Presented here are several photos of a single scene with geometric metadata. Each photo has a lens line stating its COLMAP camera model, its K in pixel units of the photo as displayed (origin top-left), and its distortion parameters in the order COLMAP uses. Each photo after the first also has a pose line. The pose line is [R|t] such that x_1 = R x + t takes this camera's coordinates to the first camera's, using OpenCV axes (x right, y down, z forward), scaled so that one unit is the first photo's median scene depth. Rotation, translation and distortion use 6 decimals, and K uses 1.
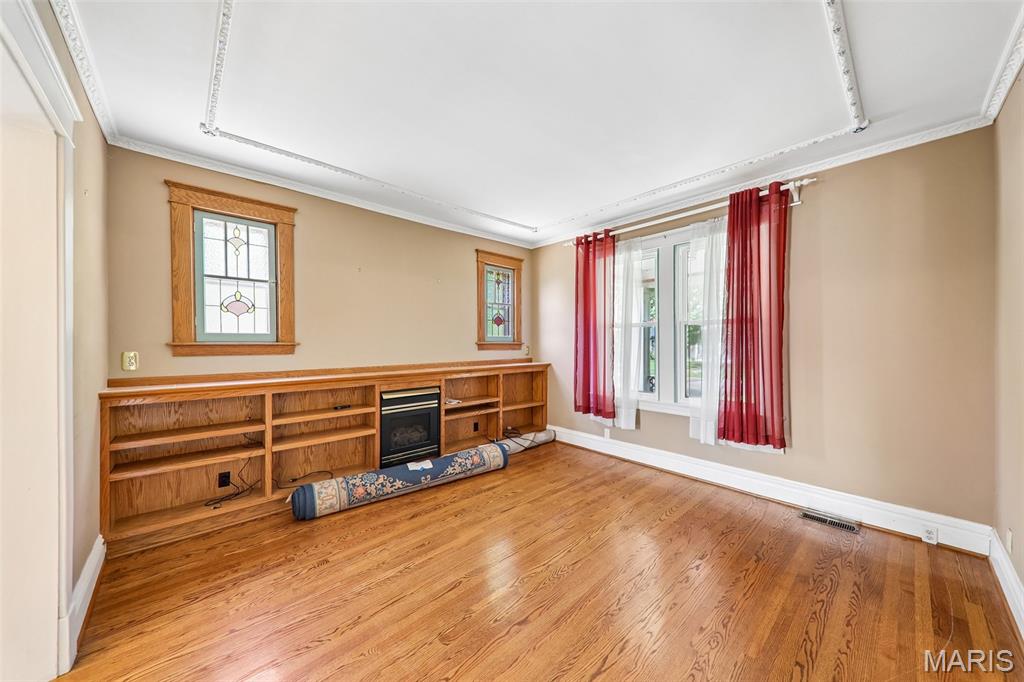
lens RADIAL K [[352.6, 0, 513.1], [0, 352.6, 341.9], [0, 0, 1]] dist [0.020916, -0.000041]
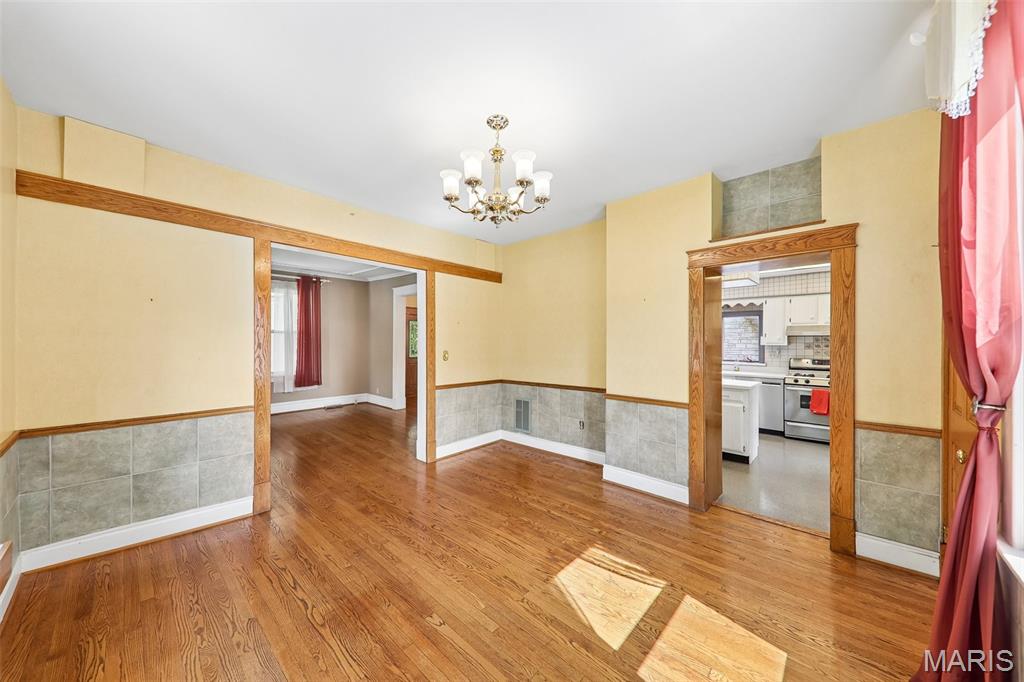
lens RADIAL K [[360.4, 0, 512.7], [0, 360.4, 343.0], [0, 0, 1]] dist [0.018686, -0.000047]
pose [[-0.084551, -0.002428, 0.996416, -1.583068], [0.002095, 0.999994, 0.002615, 0.001880], [-0.996417, 0.002309, -0.084545, -0.097740]]
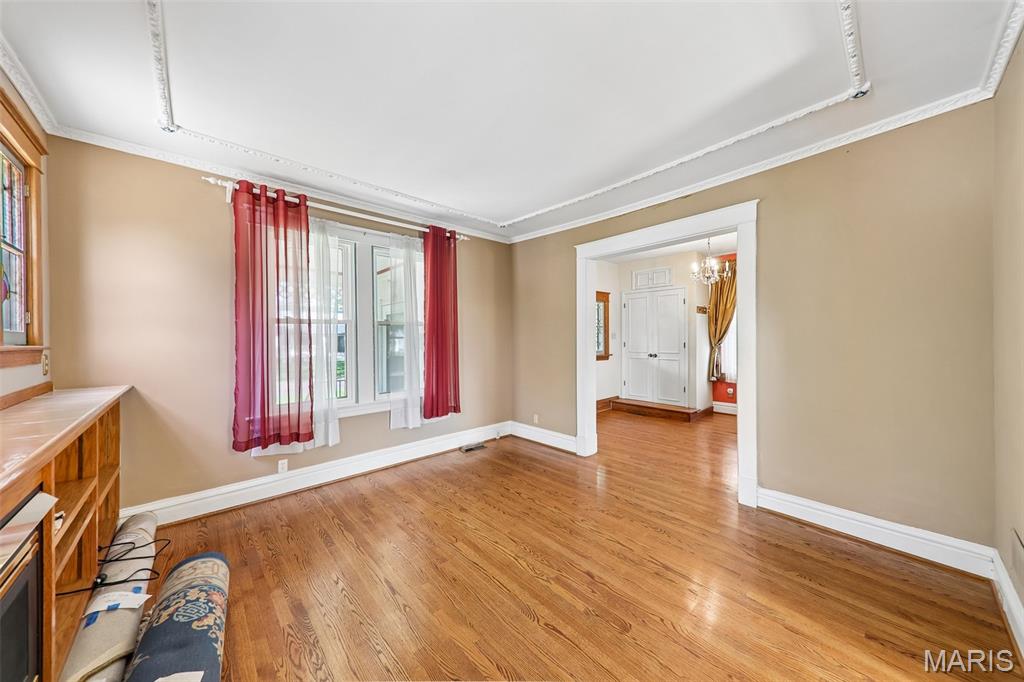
lens RADIAL K [[352.6, 0, 513.1], [0, 352.6, 341.9], [0, 0, 1]] dist [0.020916, -0.000041]
pose [[0.001233, -0.006641, 0.999977, -0.600682], [0.010921, 0.999918, 0.006627, -0.000976], [-0.999940, 0.010913, 0.001305, 0.648618]]
